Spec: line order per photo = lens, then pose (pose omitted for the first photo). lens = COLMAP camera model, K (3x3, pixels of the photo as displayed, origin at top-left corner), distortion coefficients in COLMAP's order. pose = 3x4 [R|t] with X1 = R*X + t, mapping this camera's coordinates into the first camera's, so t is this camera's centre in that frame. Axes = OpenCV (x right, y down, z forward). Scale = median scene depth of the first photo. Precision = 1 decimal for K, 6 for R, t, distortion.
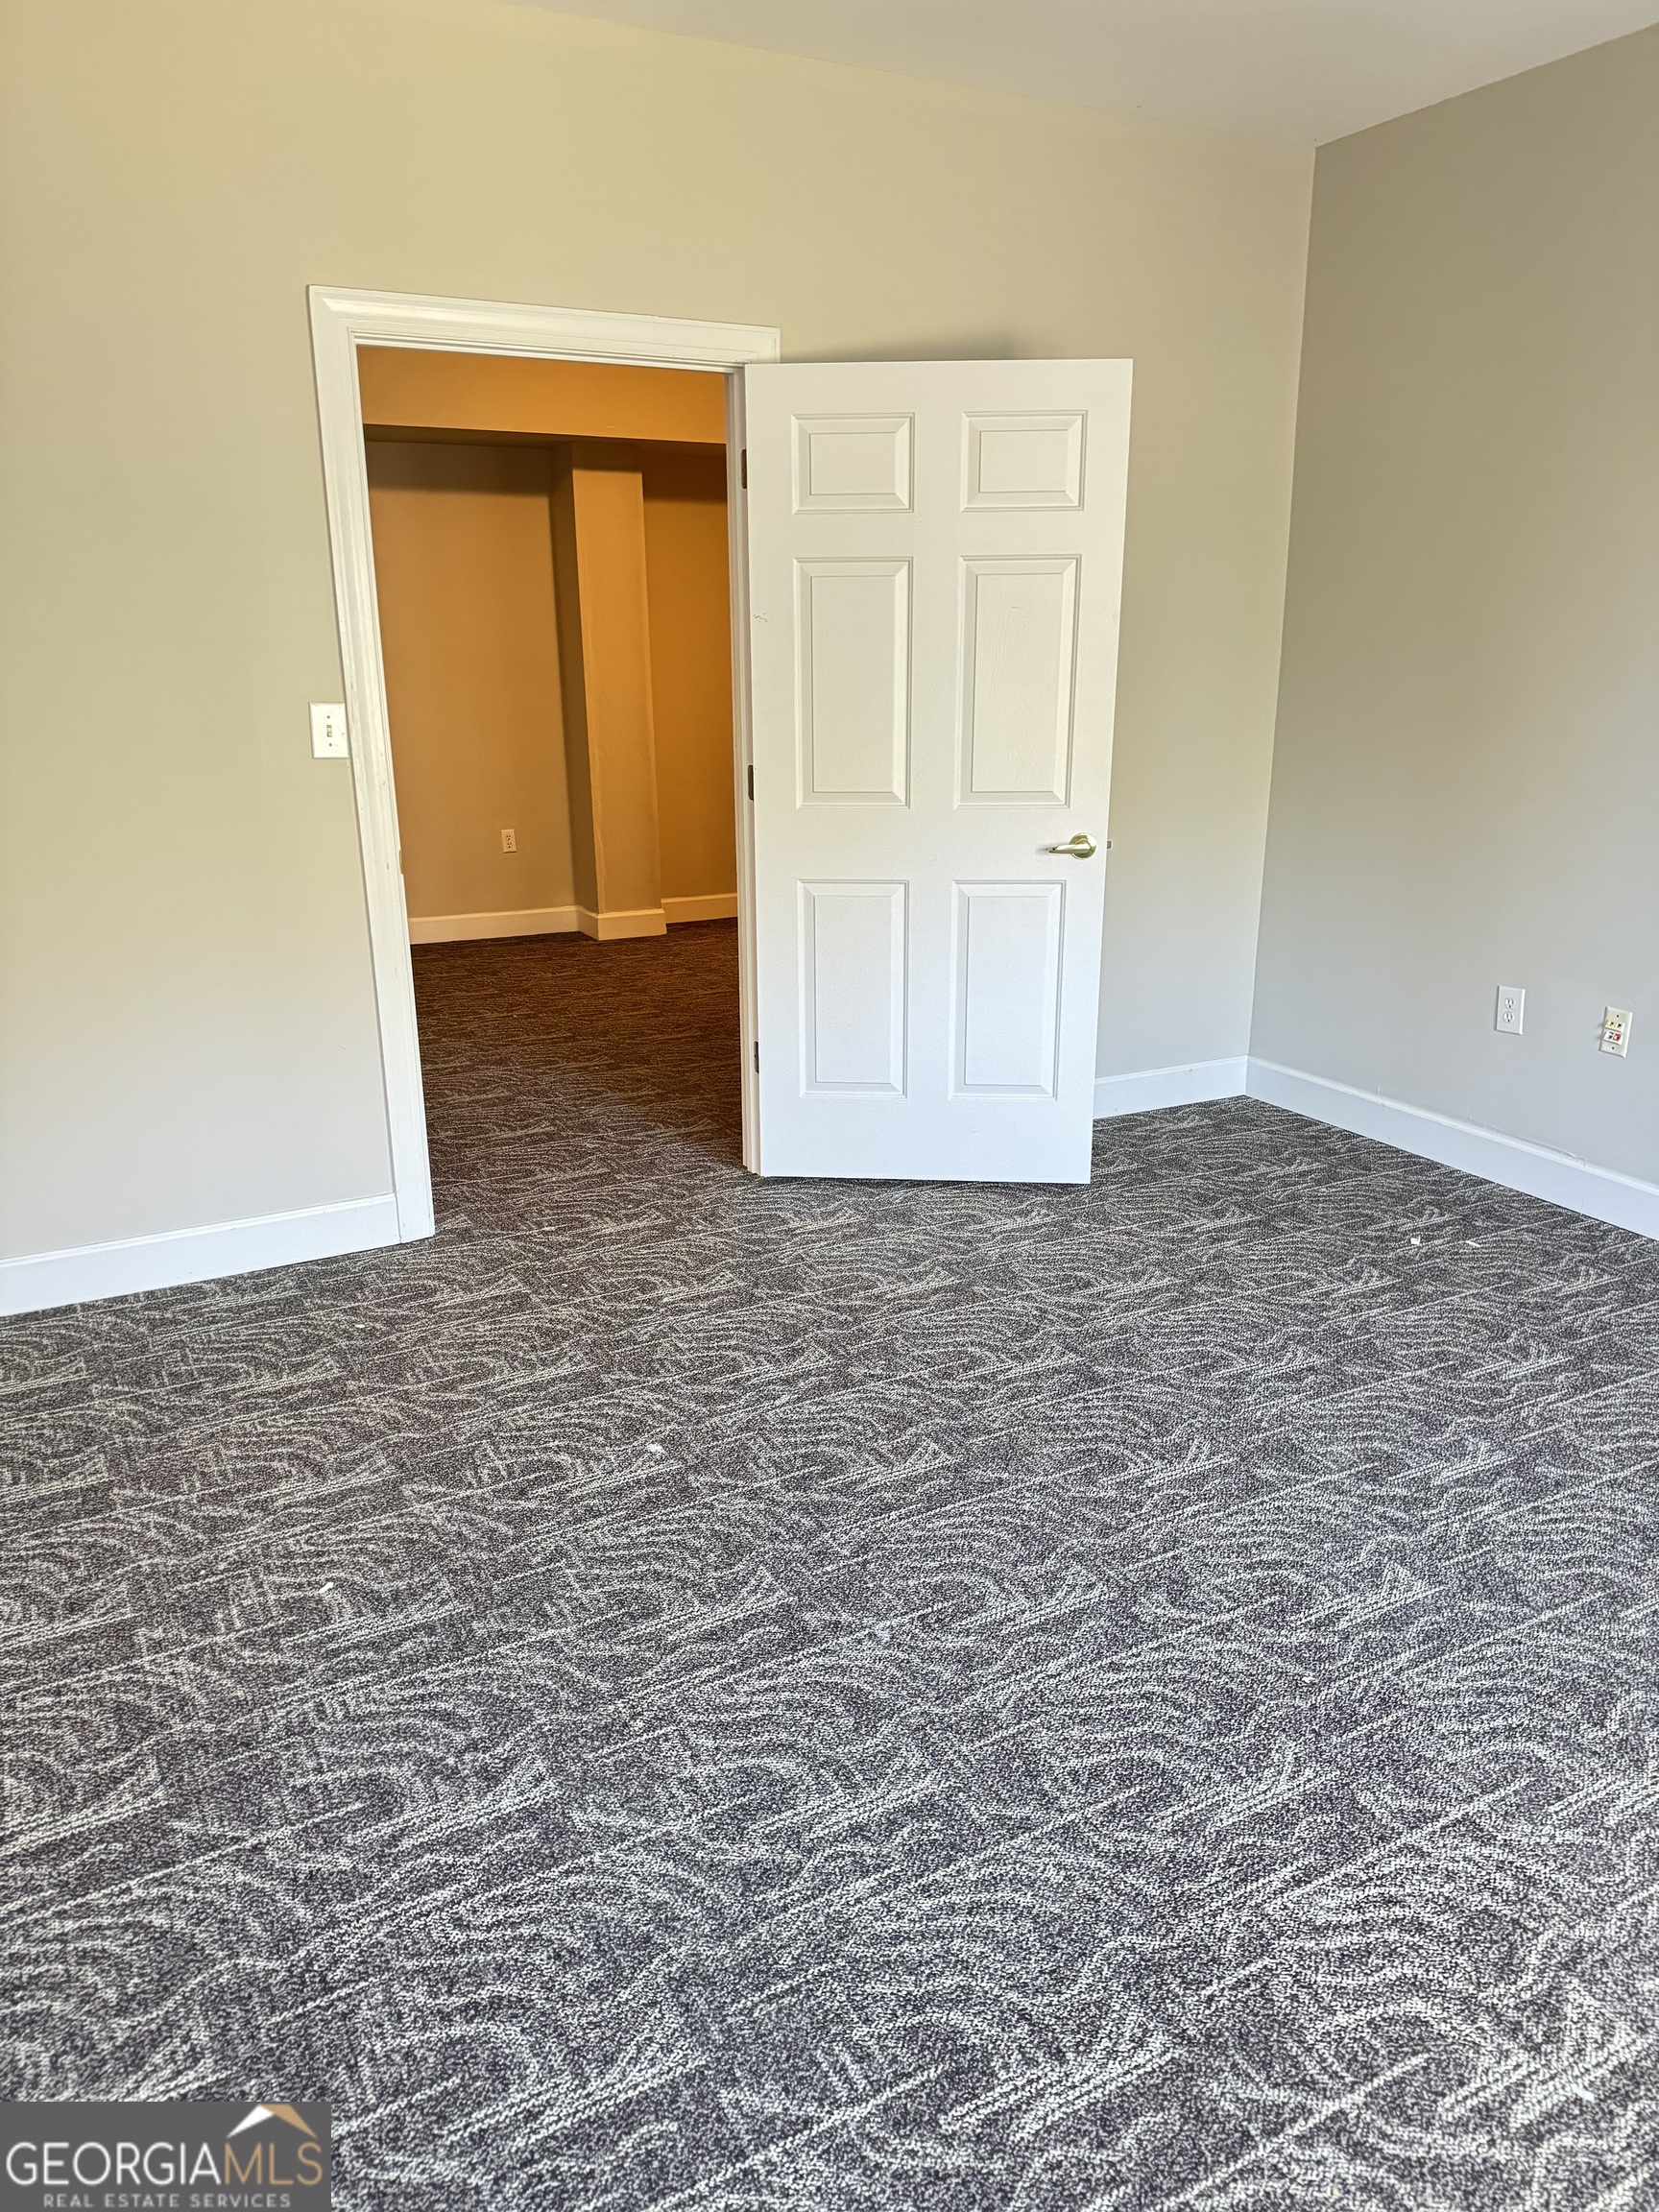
lens RADIAL K [[1535.2, 0, 830.2], [0, 1535.2, 1107.1], [0, 0, 1]] dist [-0.000713, -0.005298]
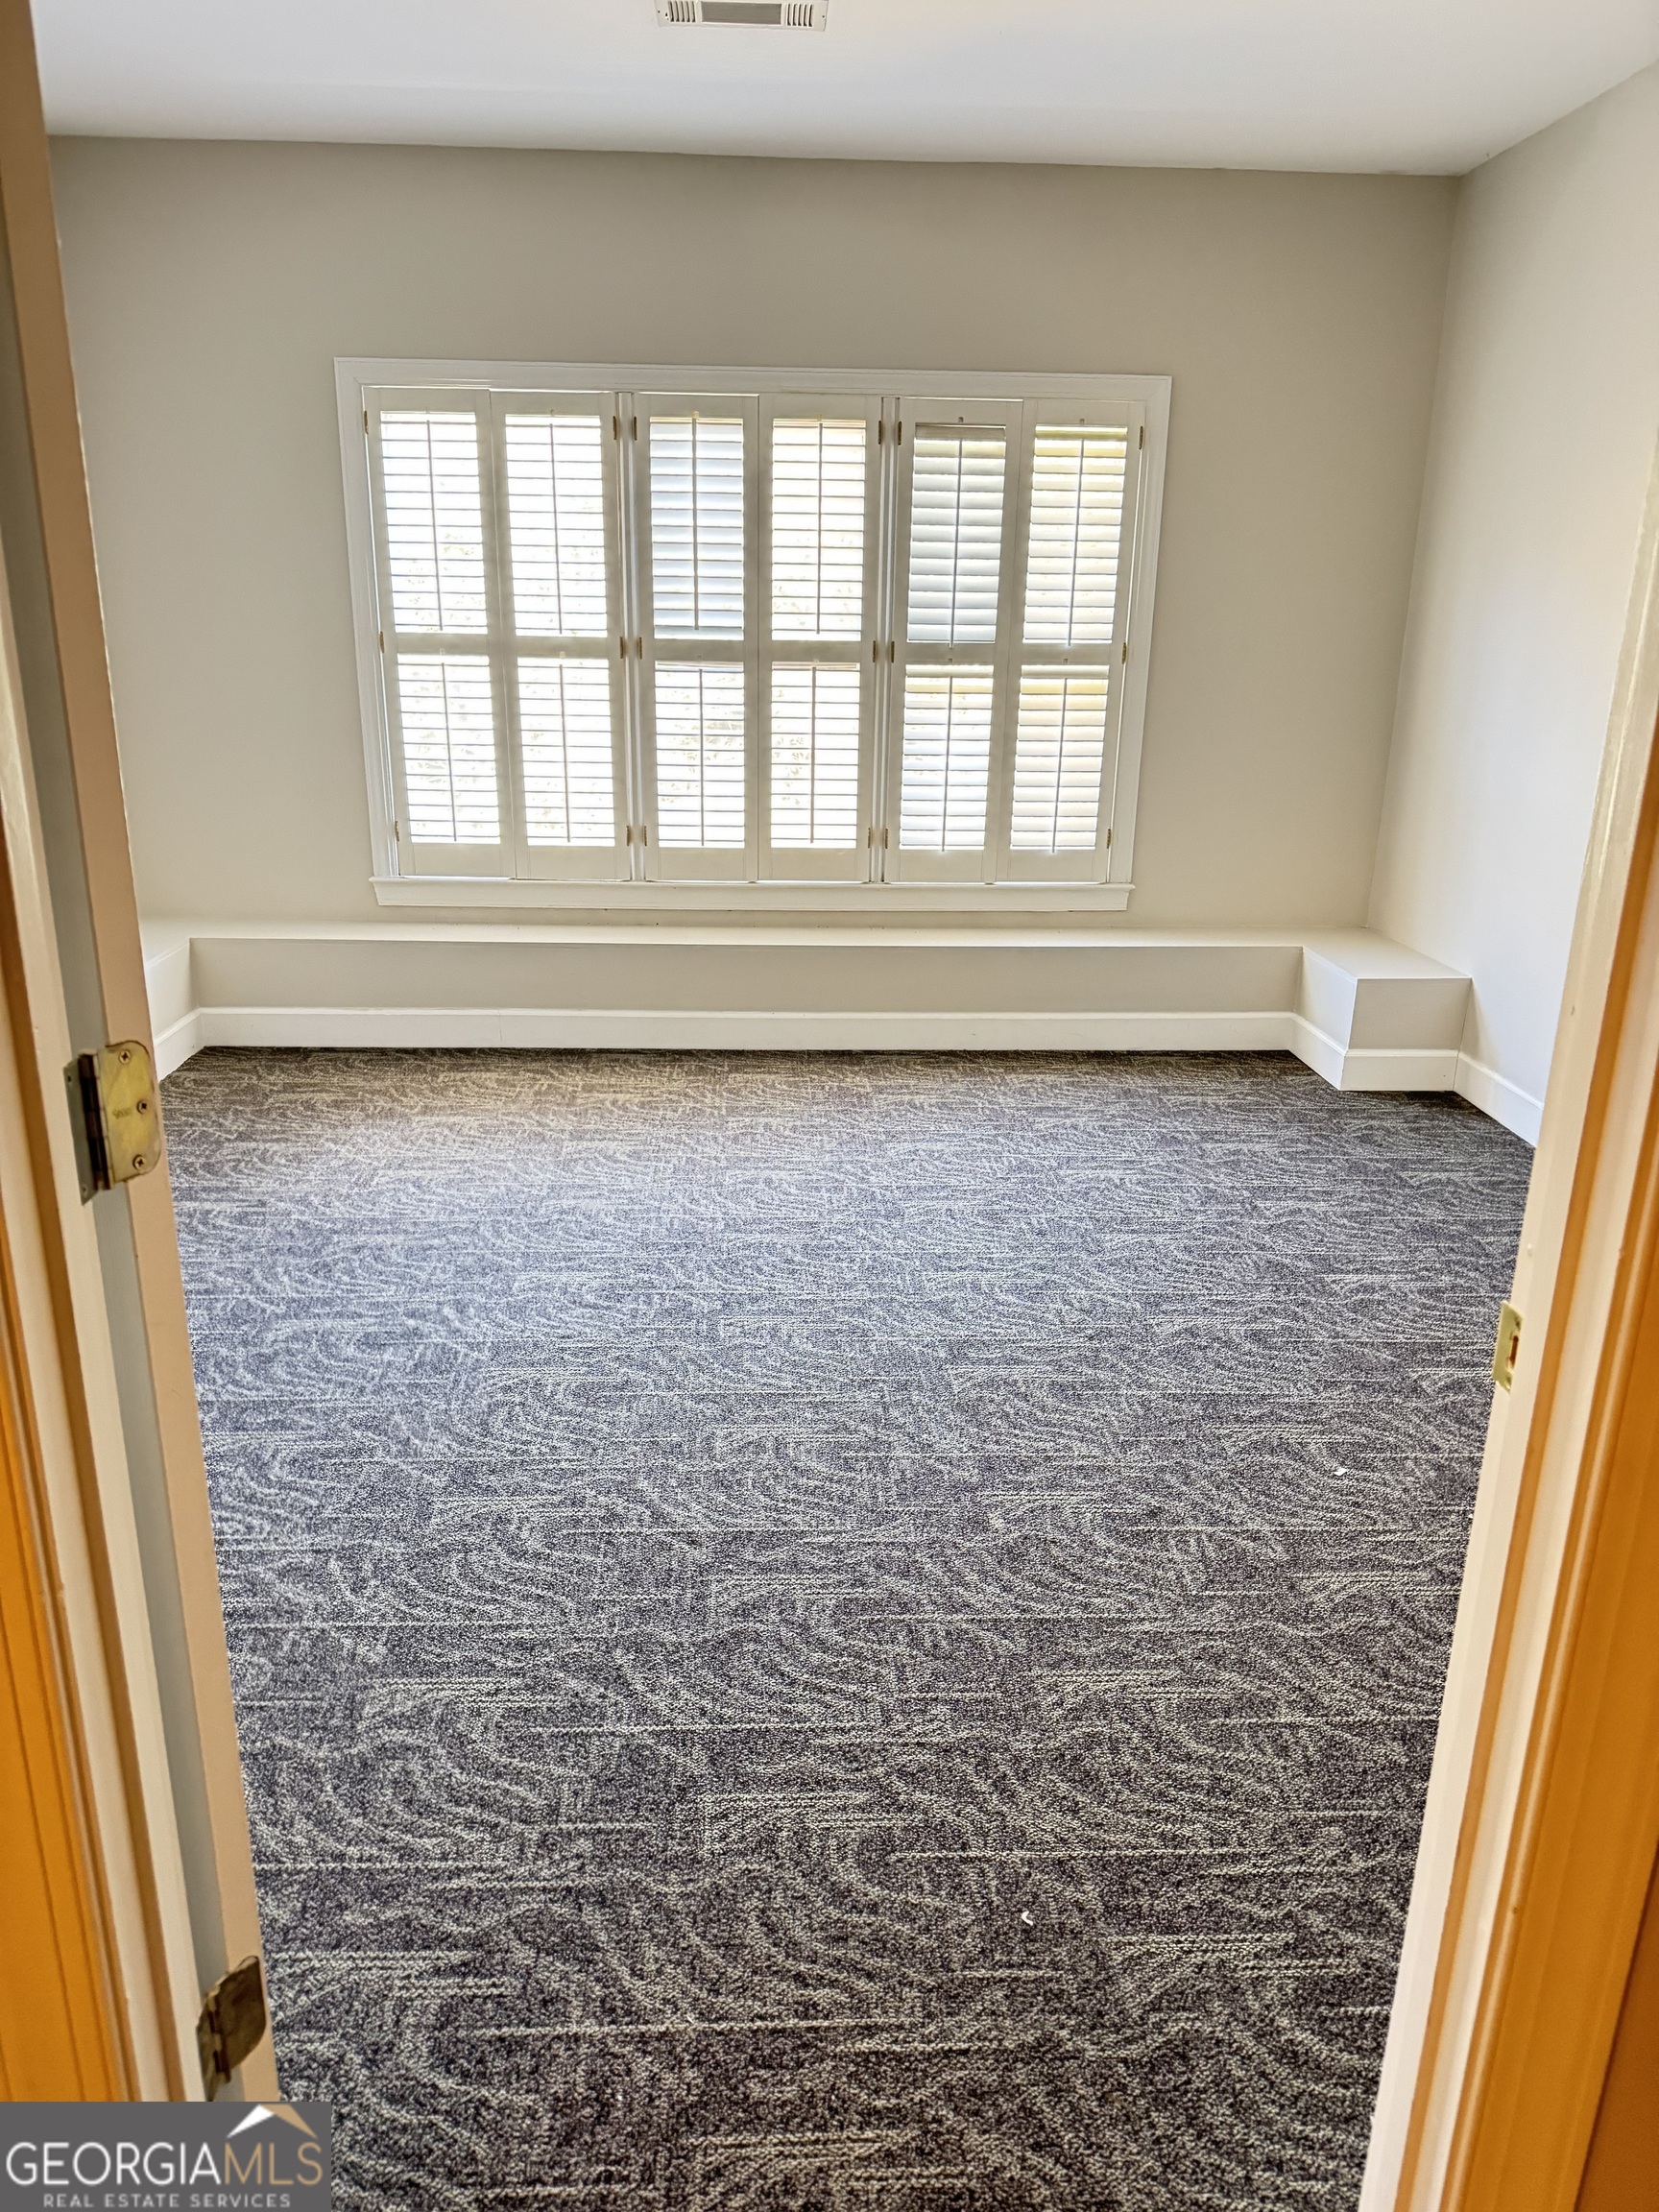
lens RADIAL K [[1535.2, 0, 827.7], [0, 1535.2, 1106.6], [0, 0, 1]] dist [-0.000713, -0.005298]
pose [[-0.906169, -0.136934, 0.400134, -0.341751], [0.111254, 0.835623, 0.537920, -0.453772], [-0.408020, 0.531962, -0.741981, 1.554728]]
